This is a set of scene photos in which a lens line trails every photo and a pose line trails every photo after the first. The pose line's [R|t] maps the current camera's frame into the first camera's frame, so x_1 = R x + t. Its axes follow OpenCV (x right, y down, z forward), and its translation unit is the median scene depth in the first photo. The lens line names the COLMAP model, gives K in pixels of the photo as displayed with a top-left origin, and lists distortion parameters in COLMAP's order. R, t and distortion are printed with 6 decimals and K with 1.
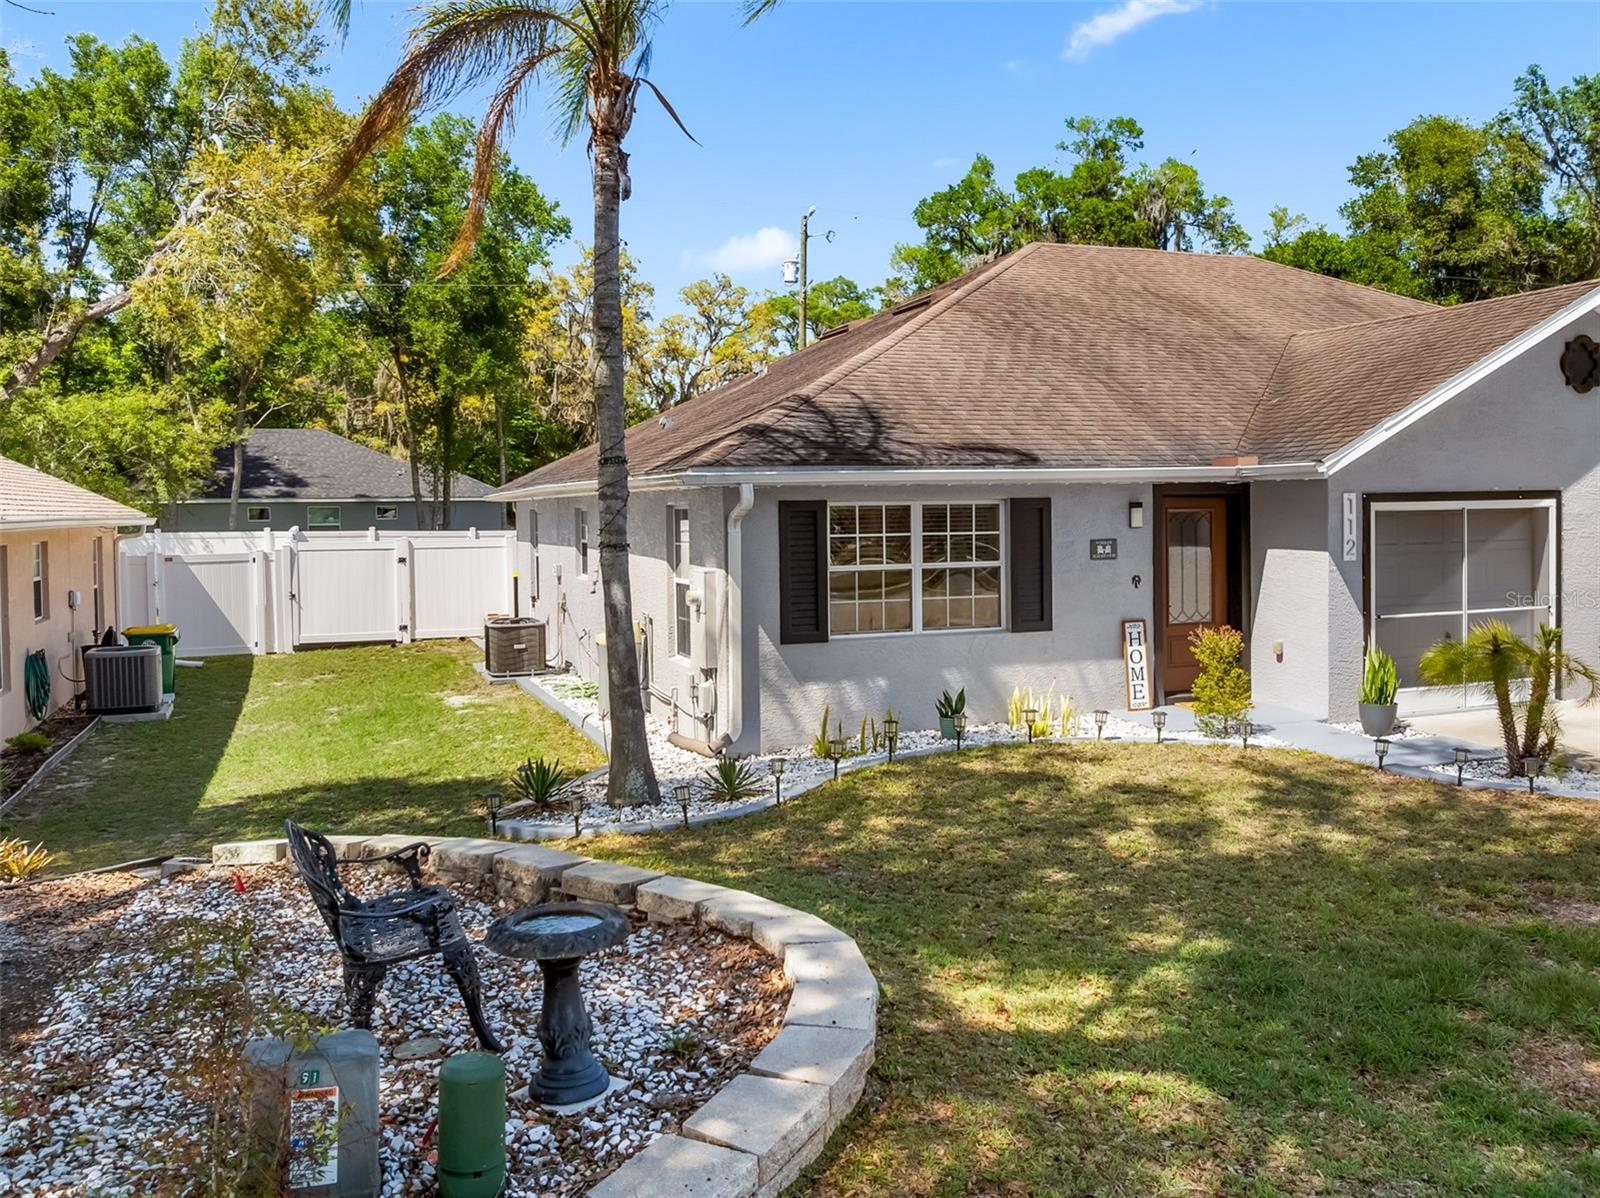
lens RADIAL K [[1366.4, 0, 869.5], [0, 1366.4, 543.2], [0, 0, 1]] dist [-0.037882, -0.010790]
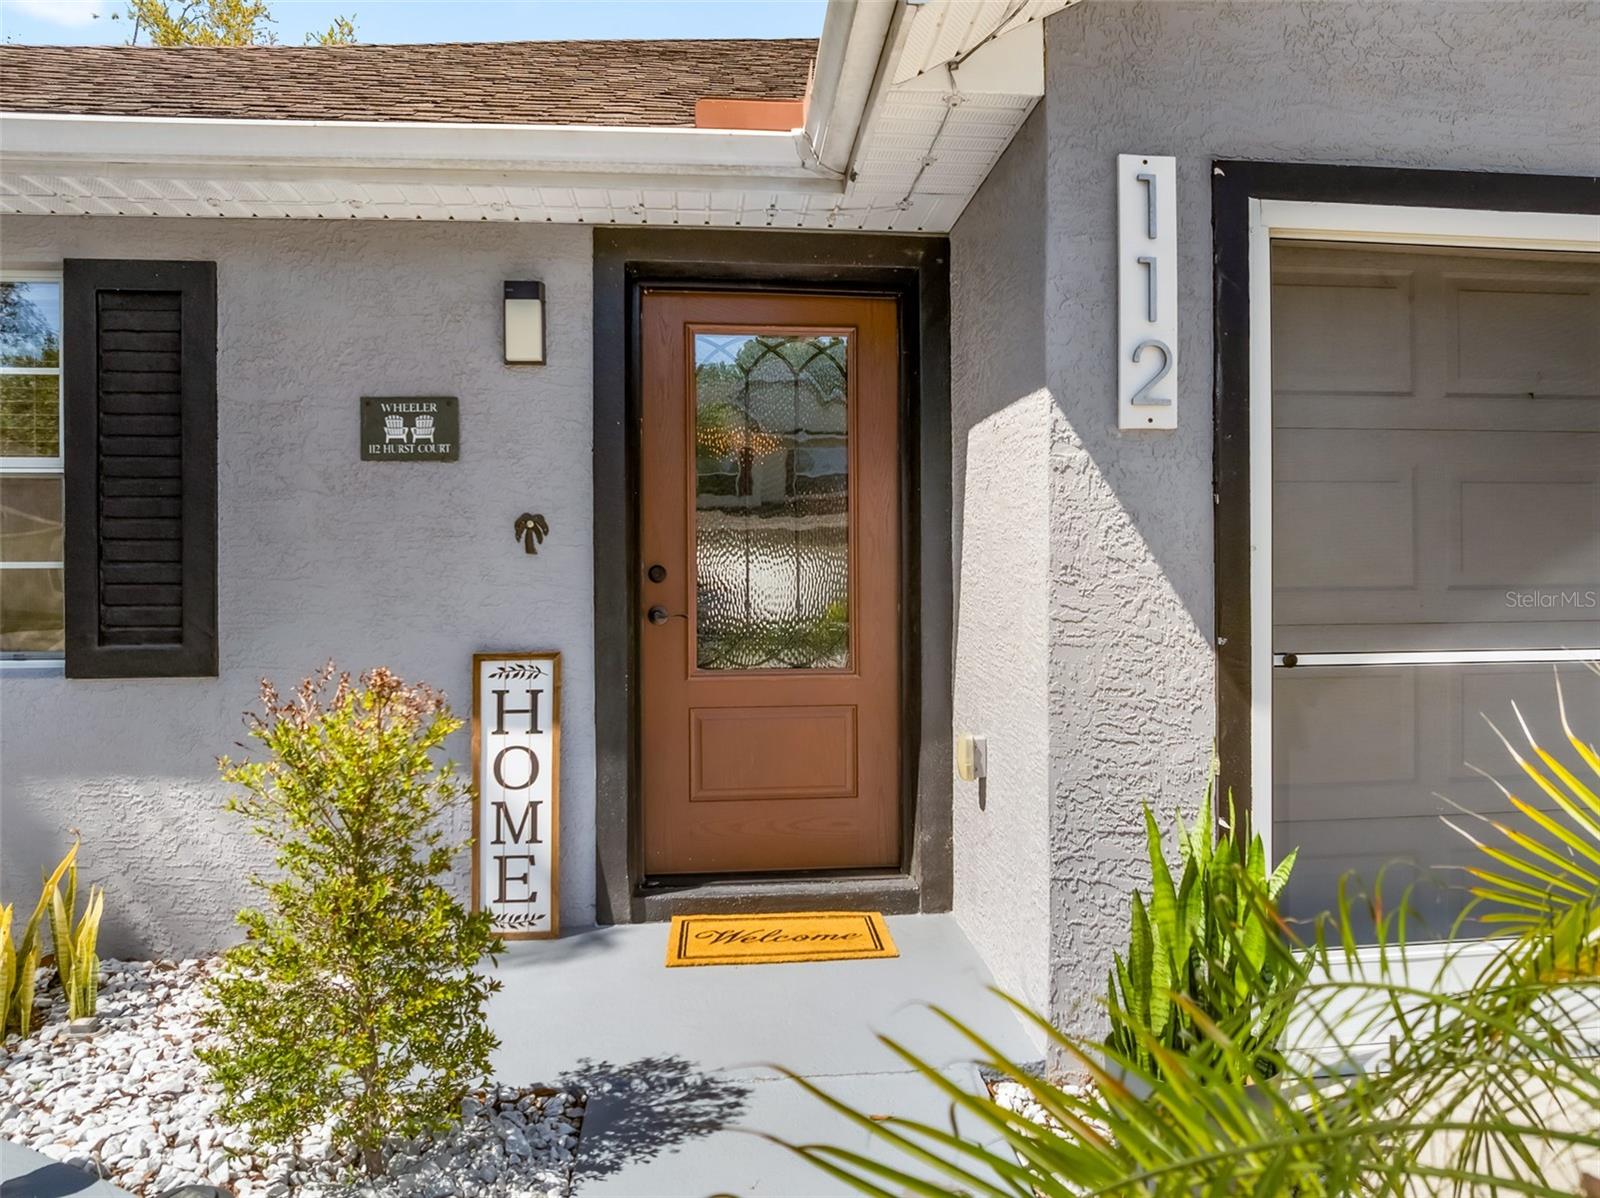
lens RADIAL K [[1231.2, 0, 874.5], [0, 1231.2, 578.3], [0, 0, 1]] dist [-0.034788, -0.002908]
pose [[0.966797, 0.008985, -0.255388, 0.349532], [-0.014571, 0.999694, -0.019987, 0.043602], [0.255130, 0.023045, 0.966632, 0.745125]]
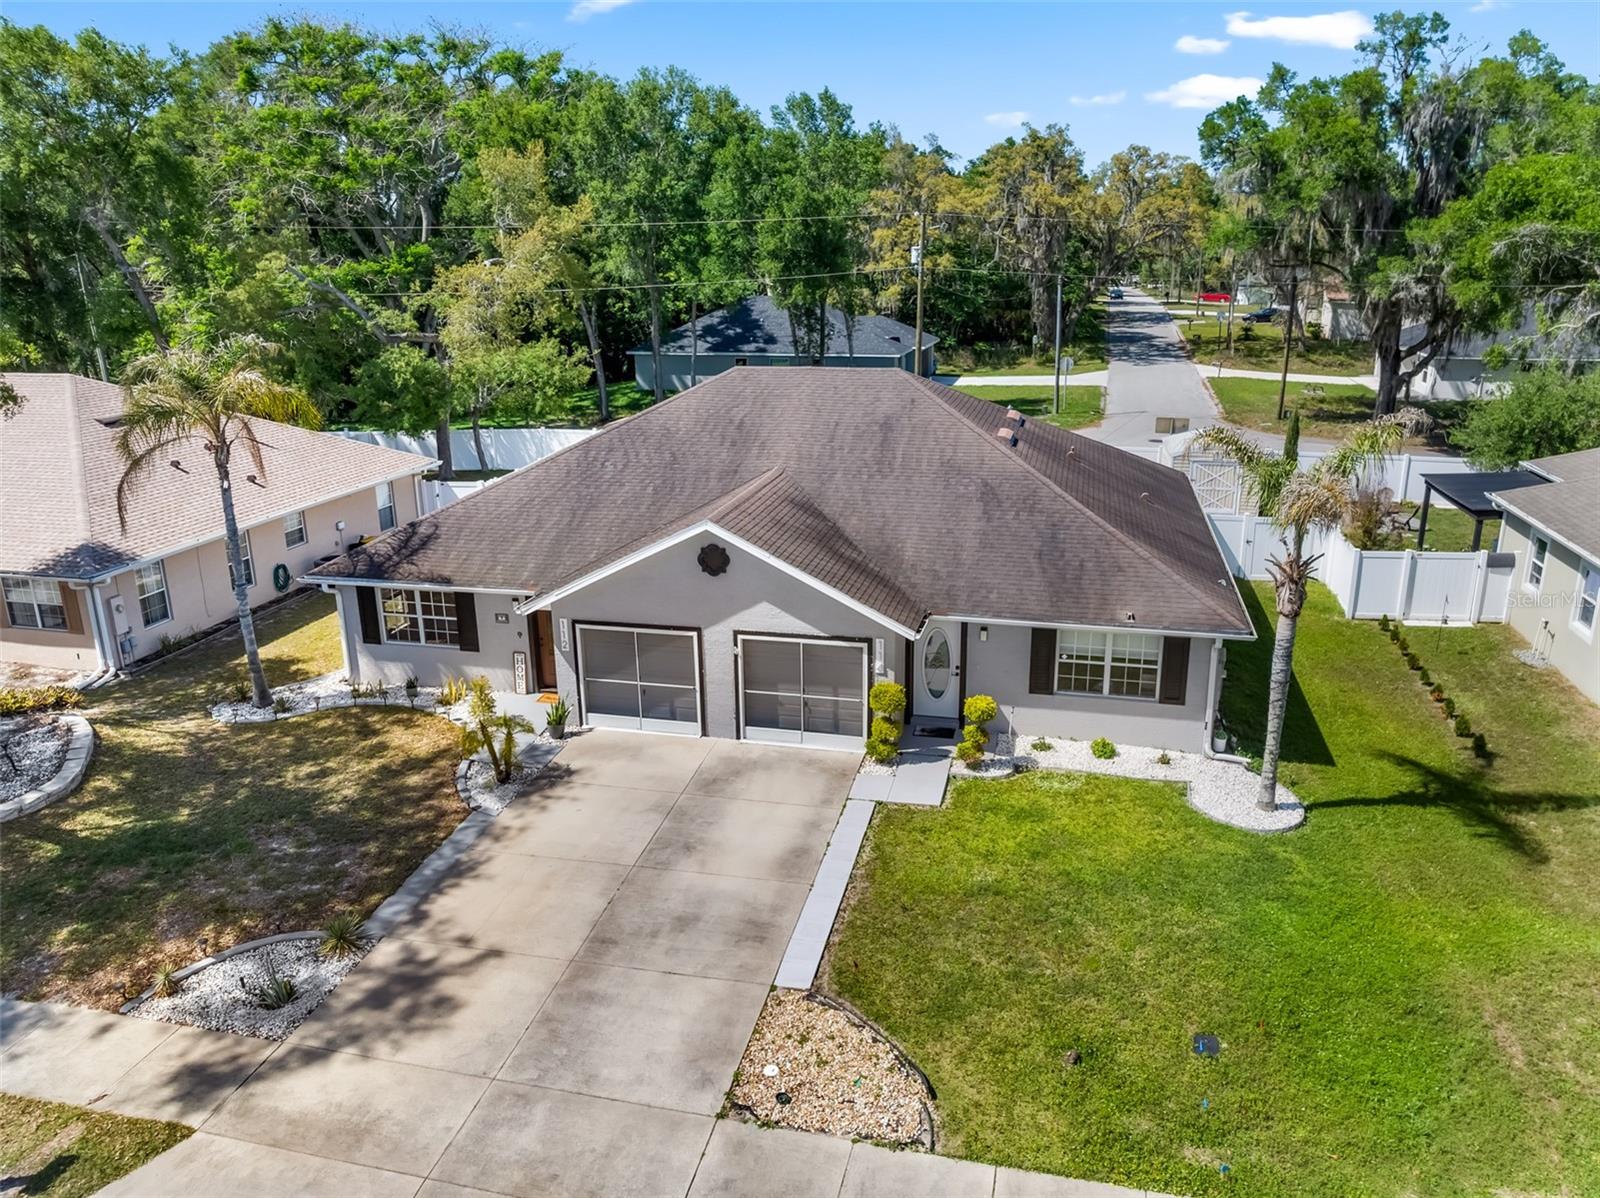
lens RADIAL K [[1136.2, 0, 825.7], [0, 1136.2, 570.1], [0, 0, 1]] dist [-0.024335, -0.004554]
pose [[0.822544, 0.161095, -0.545408, 1.510835], [-0.016147, 0.965269, 0.260757, -0.526910], [0.568472, -0.205677, 0.796578, -0.090268]]
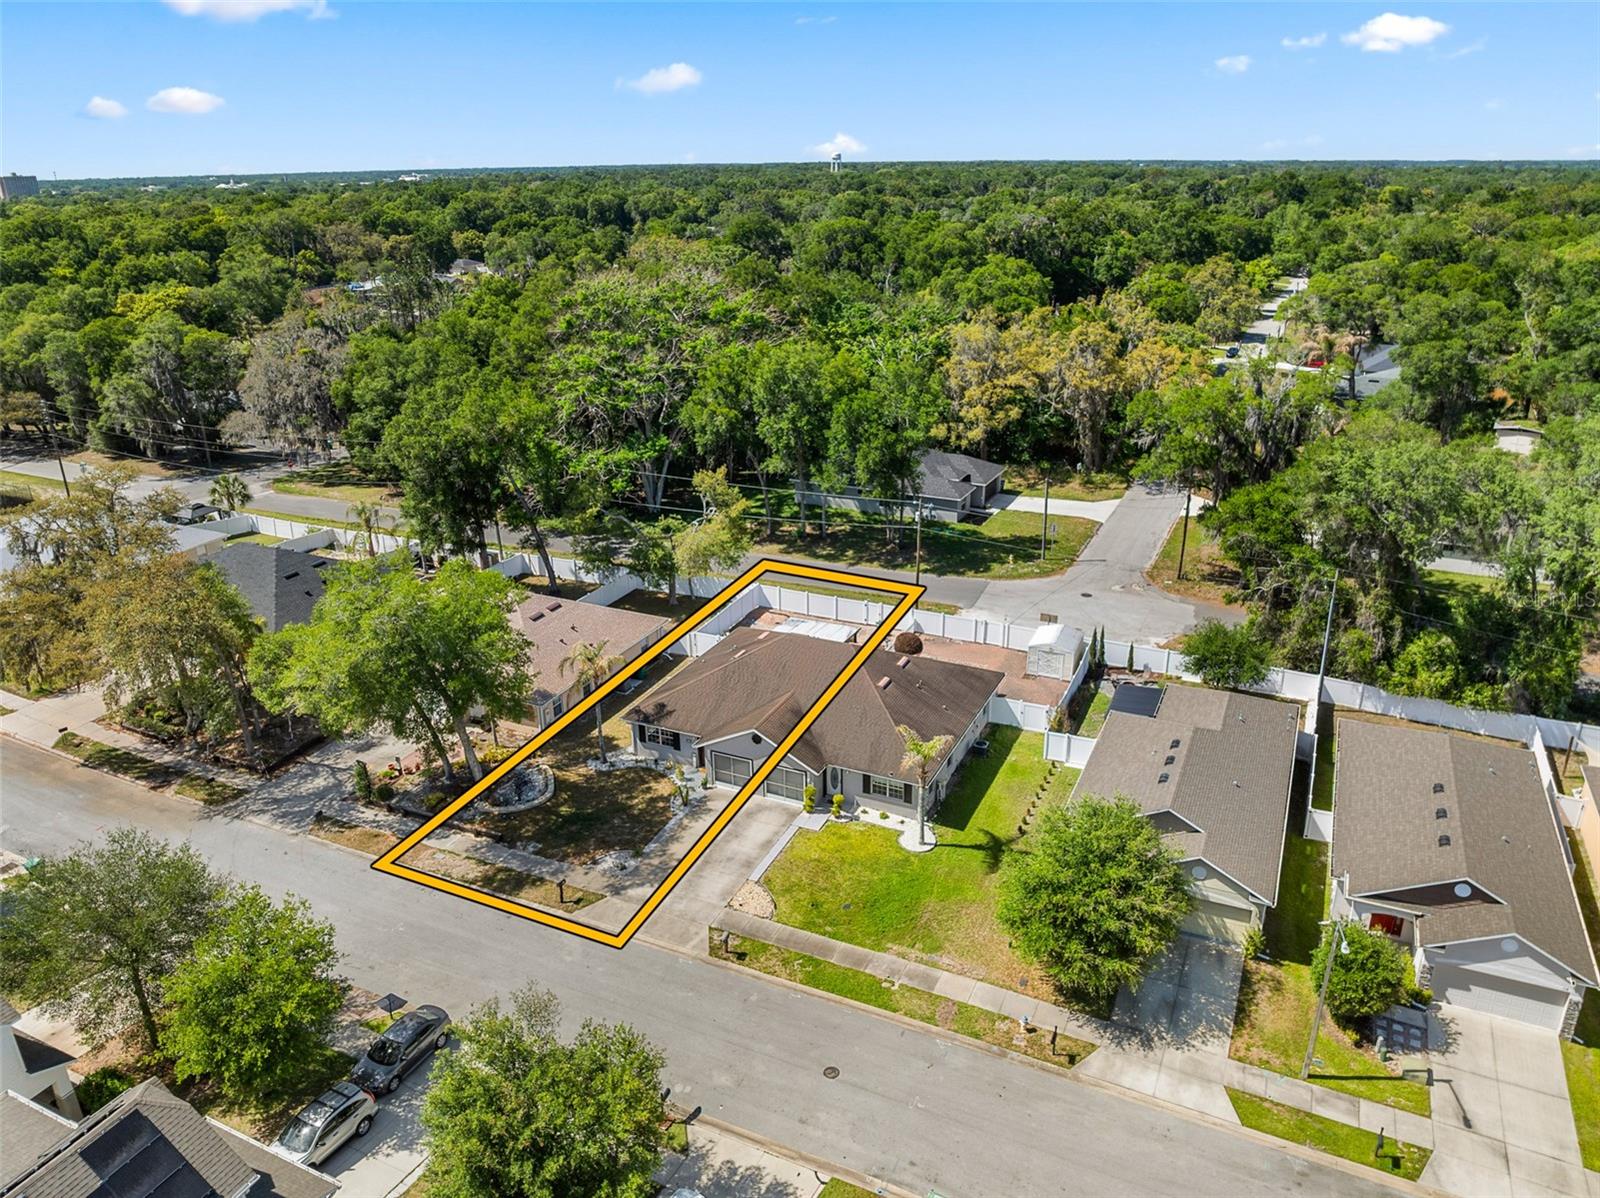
lens RADIAL K [[1113.7, 0, 830.4], [0, 1113.7, 593.9], [0, 0, 1]] dist [-0.026772, -0.003919]
pose [[0.697350, 0.265613, -0.665697, 3.554319], [-0.022576, 0.936476, 0.350004, -2.240627], [0.716375, -0.229046, 0.659049, -1.535407]]
